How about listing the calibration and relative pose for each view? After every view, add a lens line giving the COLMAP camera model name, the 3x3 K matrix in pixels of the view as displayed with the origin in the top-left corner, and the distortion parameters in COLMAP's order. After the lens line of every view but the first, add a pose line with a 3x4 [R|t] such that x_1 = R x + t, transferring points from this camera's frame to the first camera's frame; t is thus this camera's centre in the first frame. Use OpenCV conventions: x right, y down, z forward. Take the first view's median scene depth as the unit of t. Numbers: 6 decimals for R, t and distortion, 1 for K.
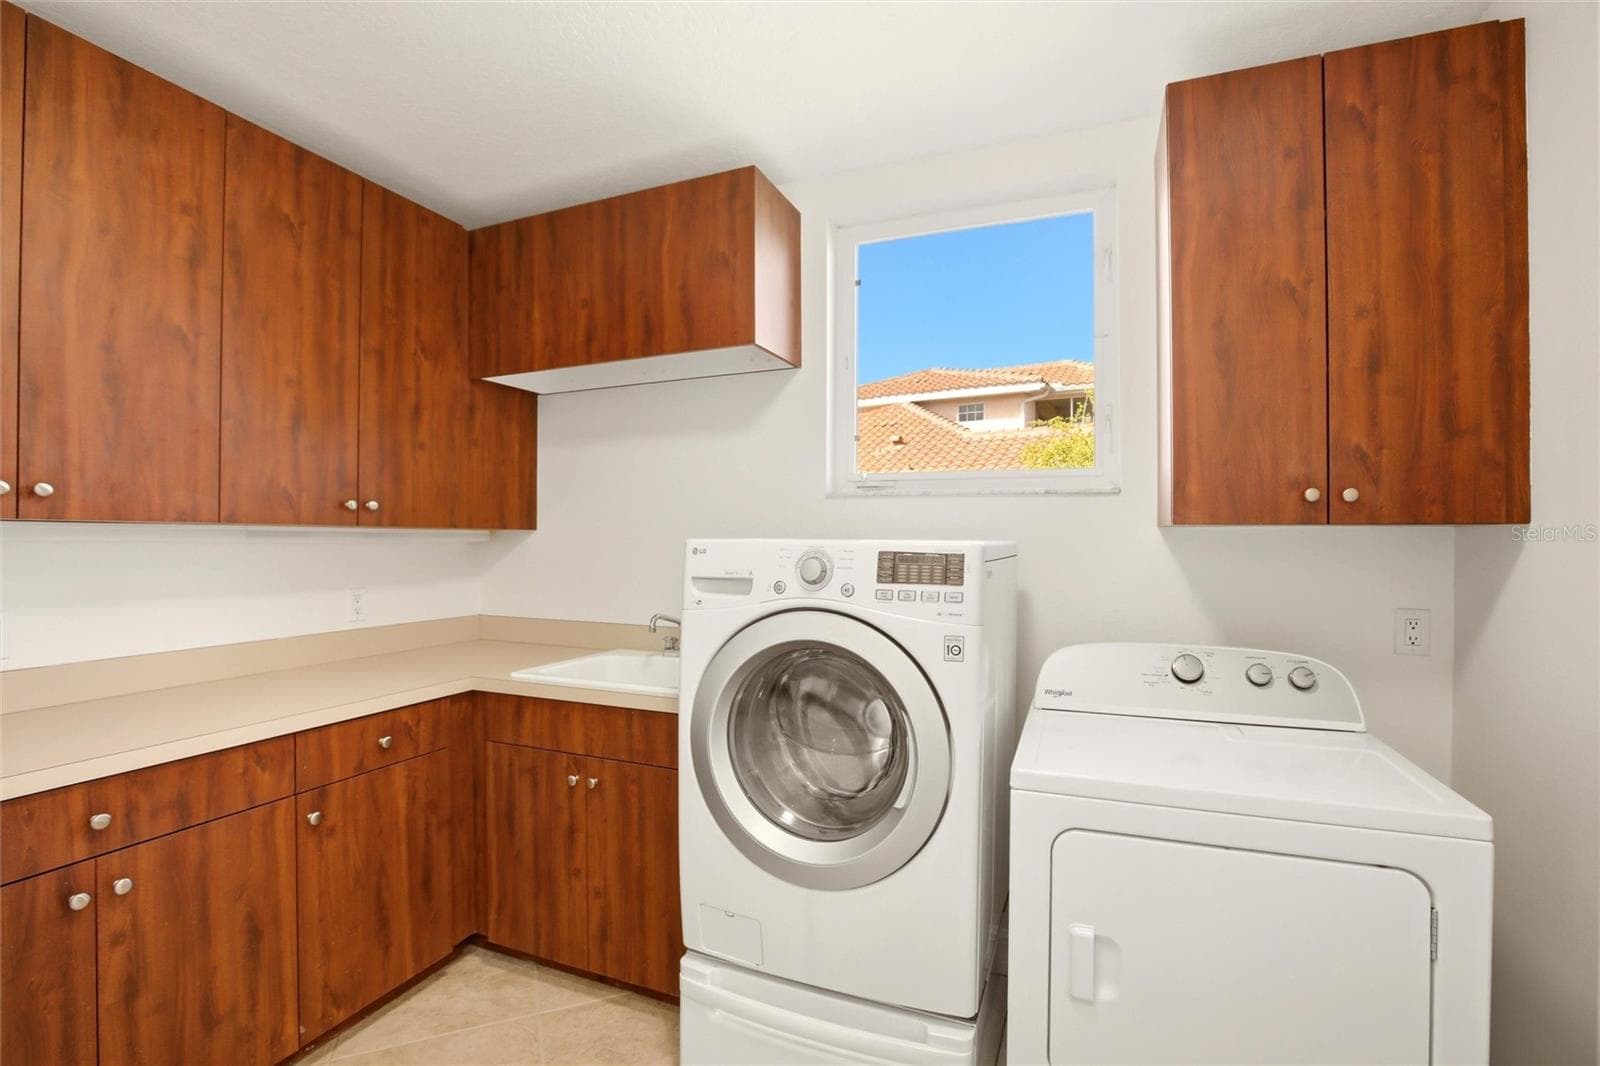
lens RADIAL K [[739.7, 0, 800.0], [0, 739.7, 533.0], [0, 0, 1]] dist [-0.050481, 0.017373]
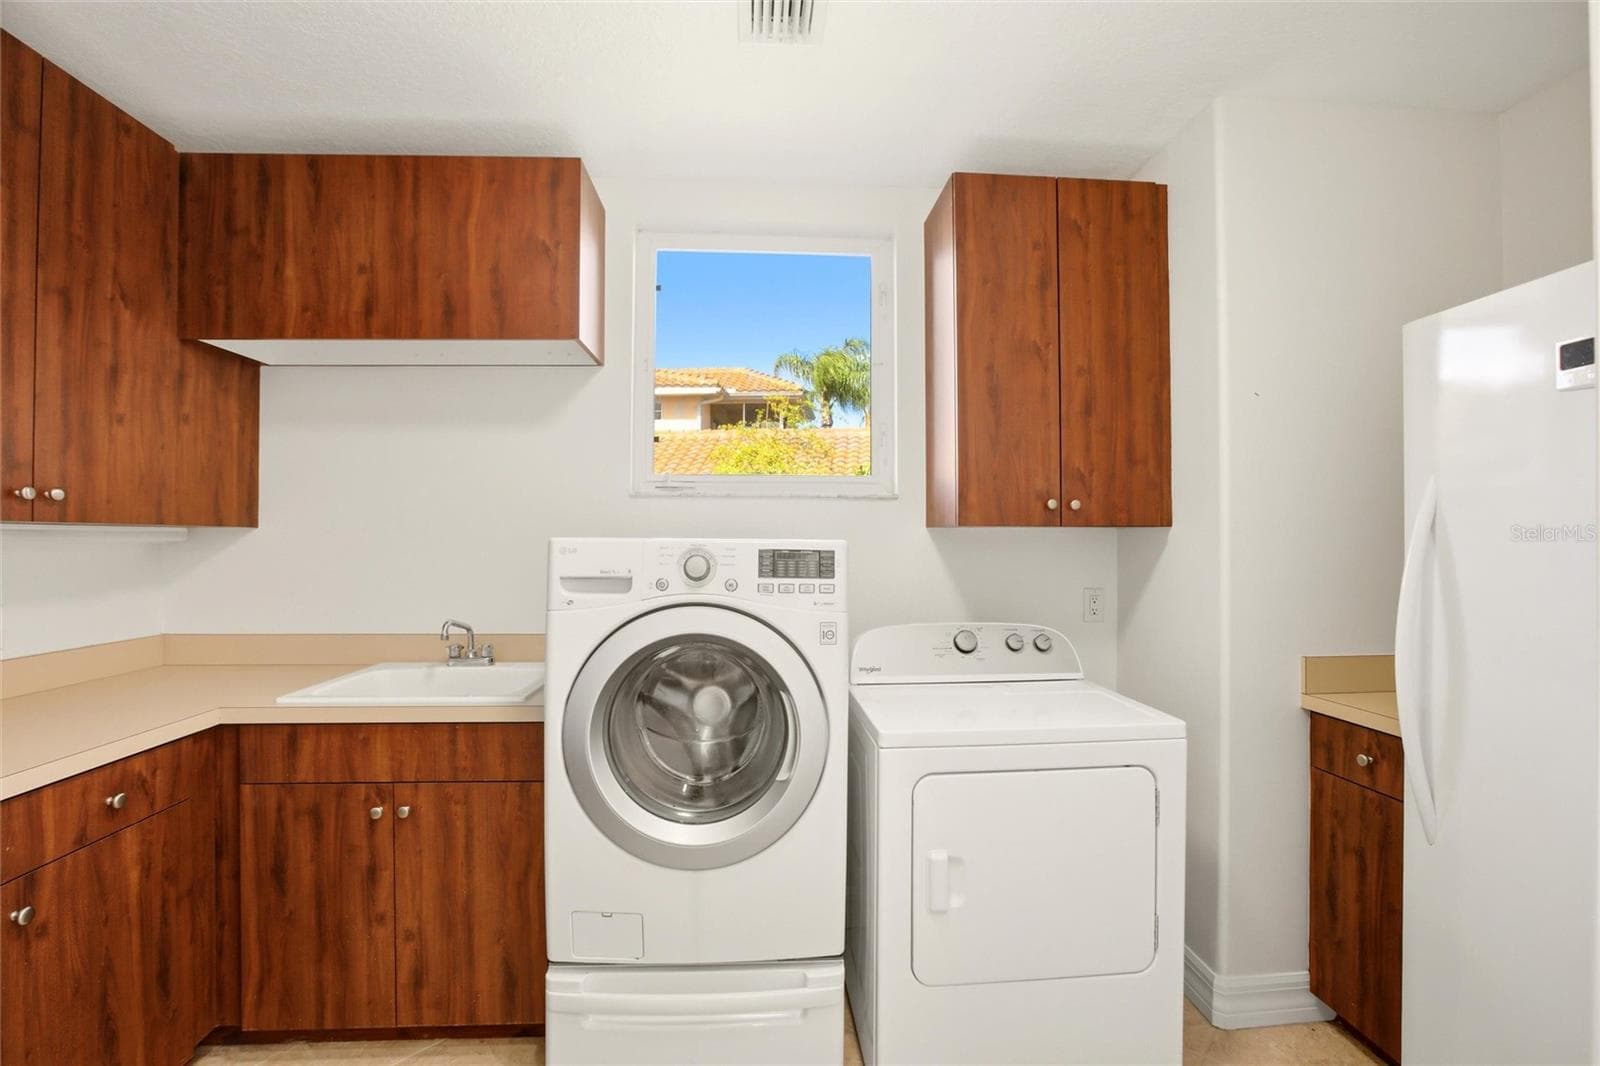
lens RADIAL K [[750.4, 0, 803.0], [0, 750.4, 523.4], [0, 0, 1]] dist [-0.045349, 0.014723]
pose [[0.894982, 0.006594, 0.446054, -0.247267], [-0.001998, 0.999940, -0.010773, -0.001297], [-0.446098, 0.008751, 0.894941, -0.022067]]
